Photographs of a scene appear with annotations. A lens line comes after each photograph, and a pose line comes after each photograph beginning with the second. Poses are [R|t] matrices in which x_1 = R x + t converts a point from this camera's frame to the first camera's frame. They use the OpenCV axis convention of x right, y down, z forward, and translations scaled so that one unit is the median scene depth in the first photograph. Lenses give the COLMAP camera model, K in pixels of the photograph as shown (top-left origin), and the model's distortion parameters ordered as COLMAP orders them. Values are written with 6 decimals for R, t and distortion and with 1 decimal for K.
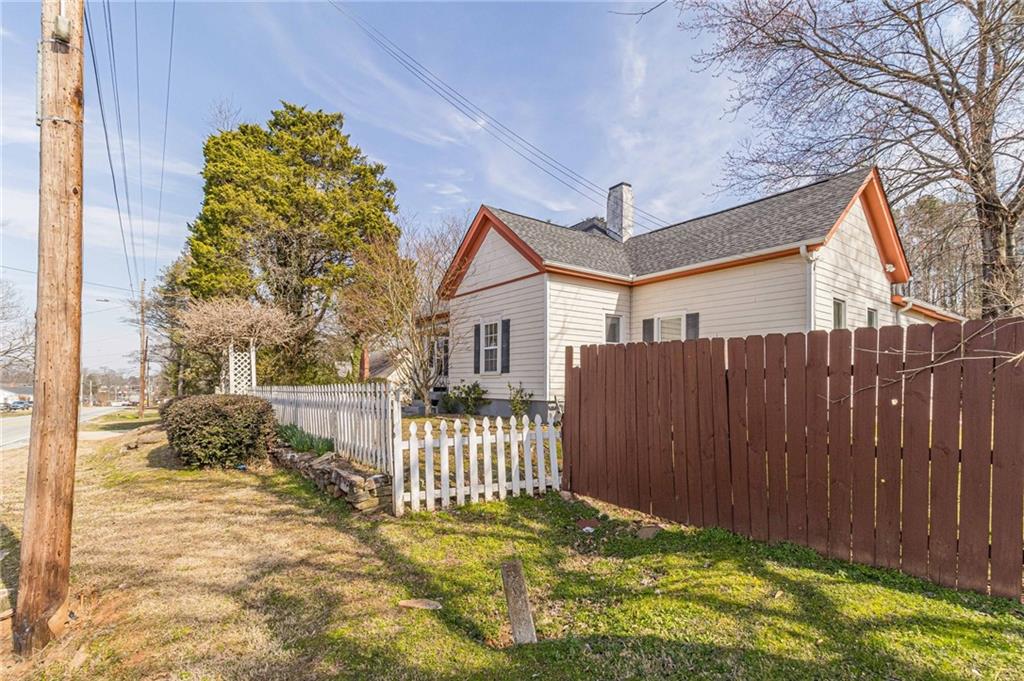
lens RADIAL K [[474.9, 0, 518.7], [0, 474.9, 378.9], [0, 0, 1]] dist [0.009145, -0.001711]
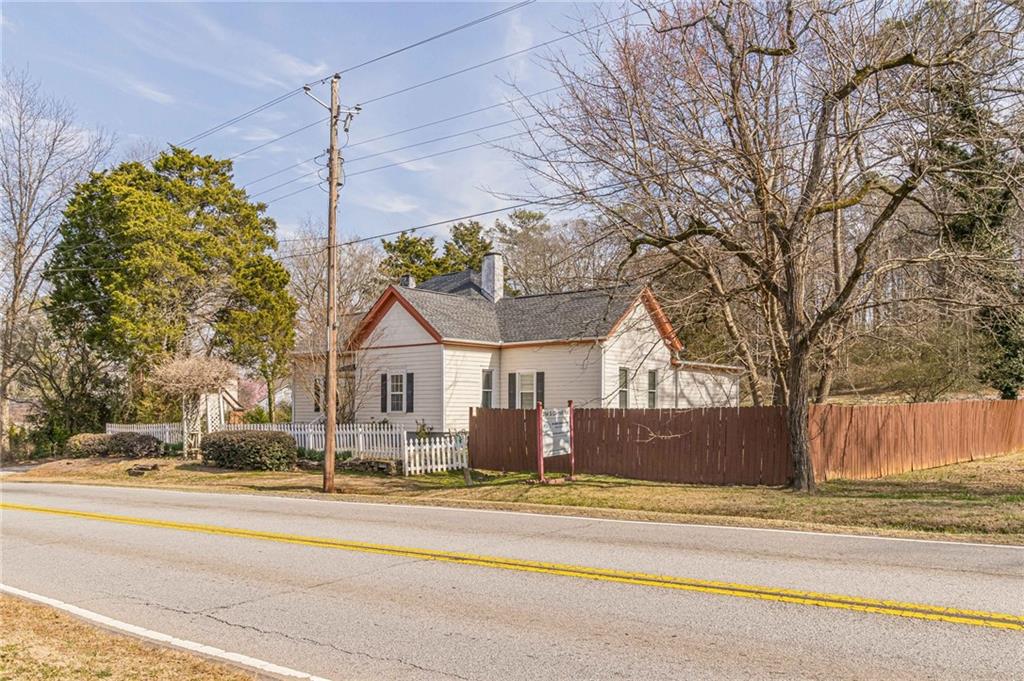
lens RADIAL K [[864.3, 0, 511.8], [0, 864.3, 339.6], [0, 0, 1]] dist [0.013271, -0.007500]
pose [[0.973893, 0.013426, 0.226610, -0.301159], [0.002482, 0.997560, -0.069770, -0.046354], [-0.226994, 0.068511, 0.971483, -1.450834]]
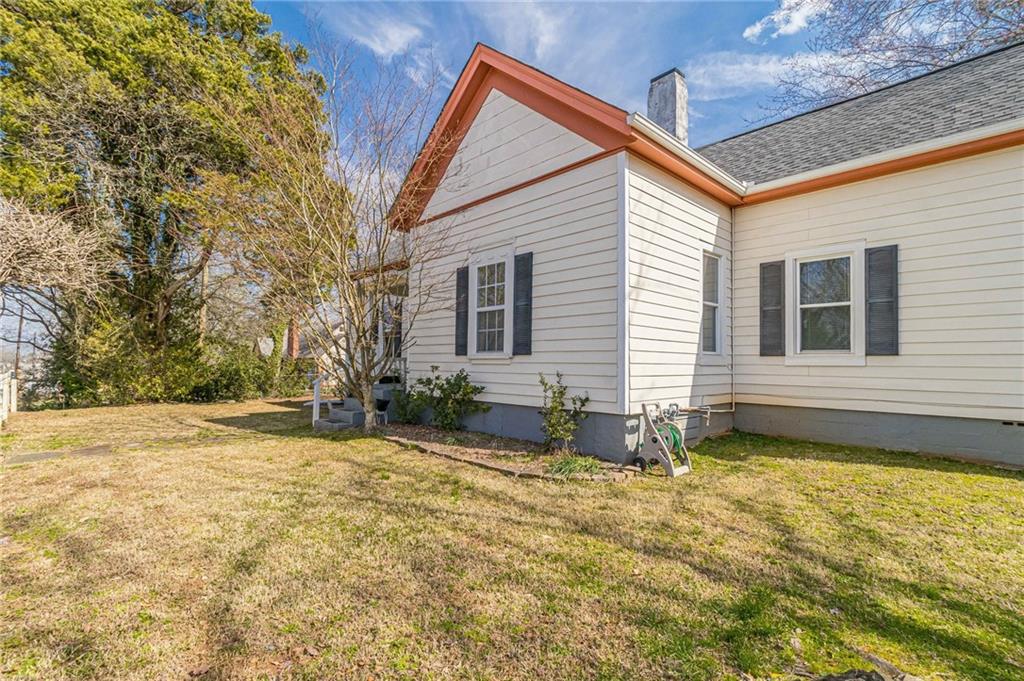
lens RADIAL K [[474.9, 0, 510.4], [0, 474.9, 345.2], [0, 0, 1]] dist [0.009145, -0.001711]
pose [[0.994905, 0.009912, 0.100333, -0.092205], [-0.007276, 0.999620, -0.026602, -0.009199], [-0.100558, 0.025737, 0.994598, 0.469606]]
